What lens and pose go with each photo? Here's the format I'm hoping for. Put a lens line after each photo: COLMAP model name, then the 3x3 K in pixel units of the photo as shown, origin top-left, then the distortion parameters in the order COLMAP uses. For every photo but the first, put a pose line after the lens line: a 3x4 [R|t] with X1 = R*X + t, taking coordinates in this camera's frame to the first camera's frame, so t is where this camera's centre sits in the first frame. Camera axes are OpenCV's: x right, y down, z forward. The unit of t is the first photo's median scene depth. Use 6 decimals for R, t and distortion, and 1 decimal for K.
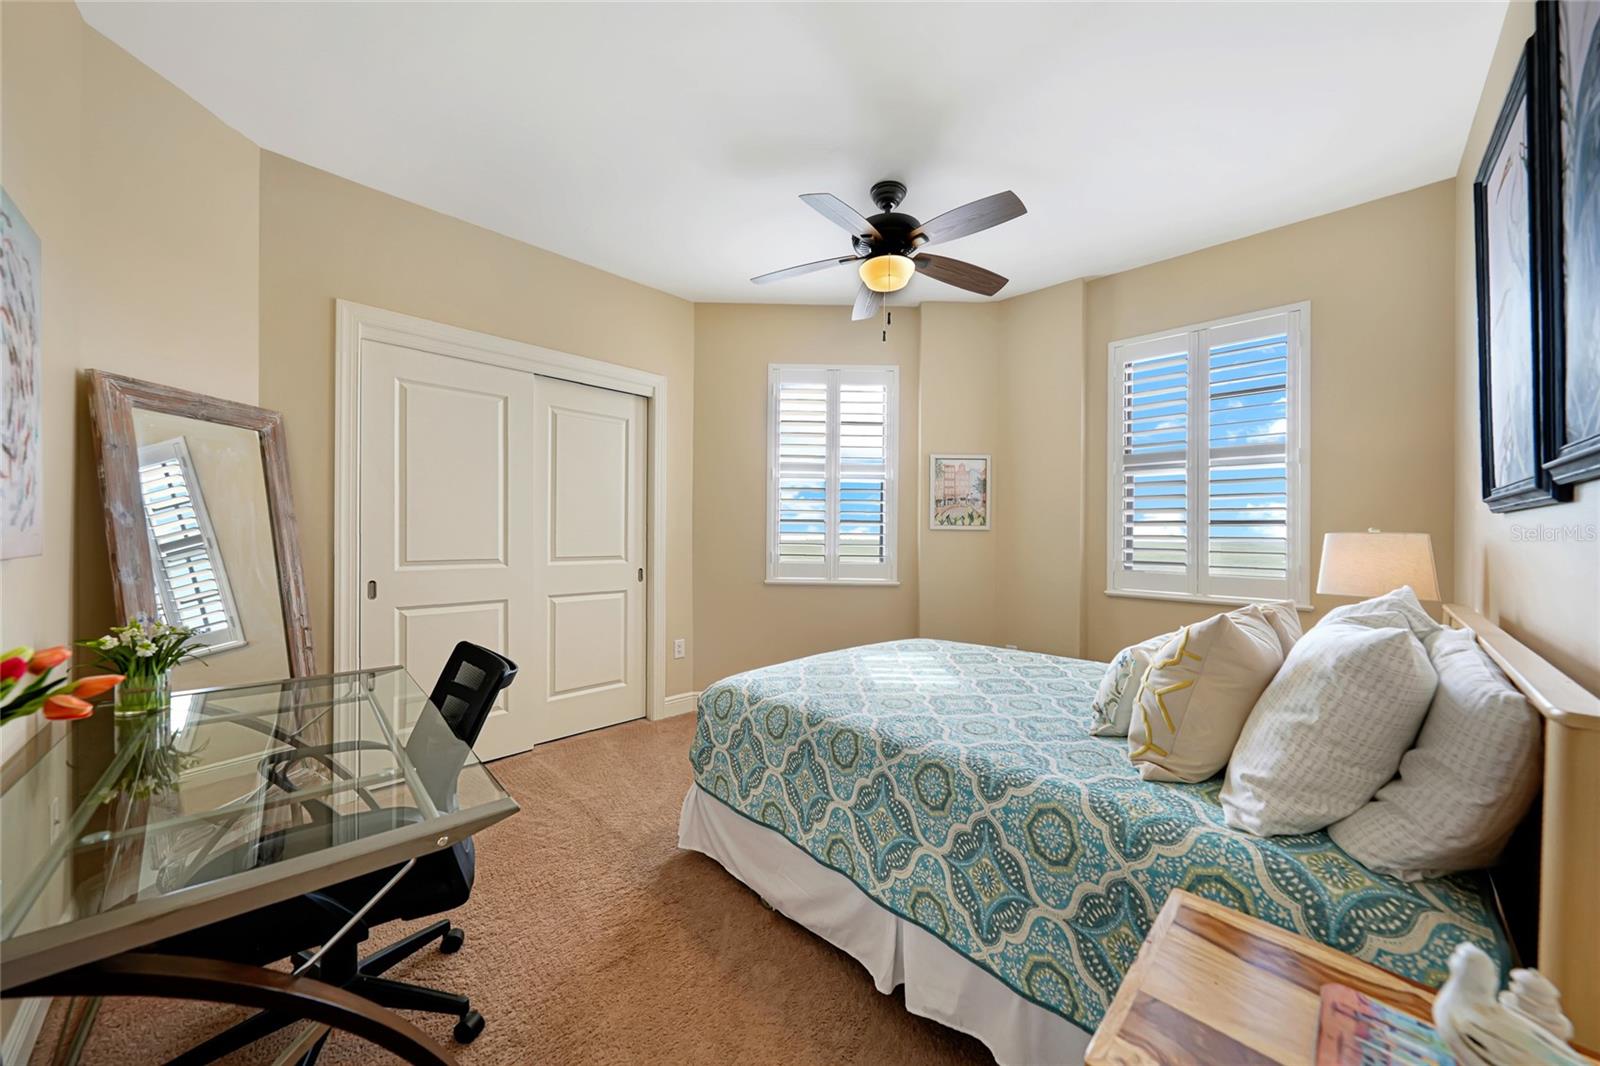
lens RADIAL K [[530.7, 0, 798.5], [0, 530.7, 528.0], [0, 0, 1]] dist [-0.000203, -0.000006]
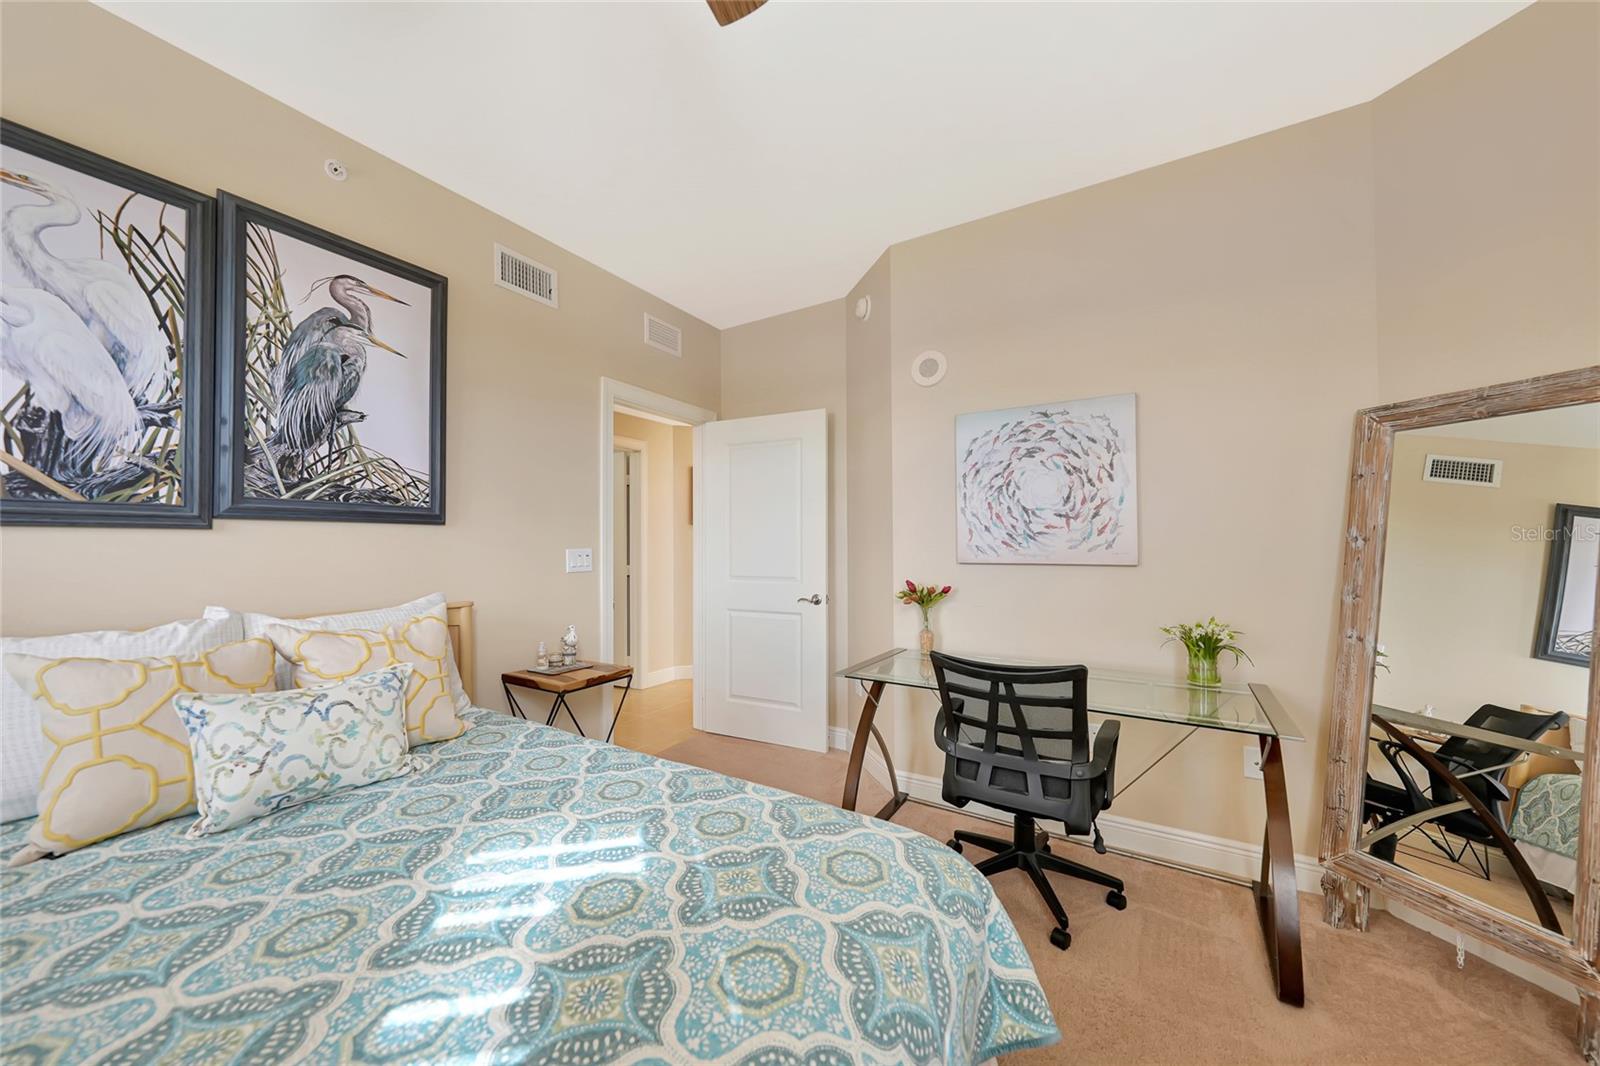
lens RADIAL K [[562.1, 0, 795.8], [0, 562.1, 544.0], [0, 0, 1]] dist [-0.004285, 0.001346]
pose [[-0.954233, -0.004478, -0.299031, 0.171195], [0.001360, 0.999813, -0.019312, 0.007598], [0.299062, -0.018835, -0.954048, 1.646730]]
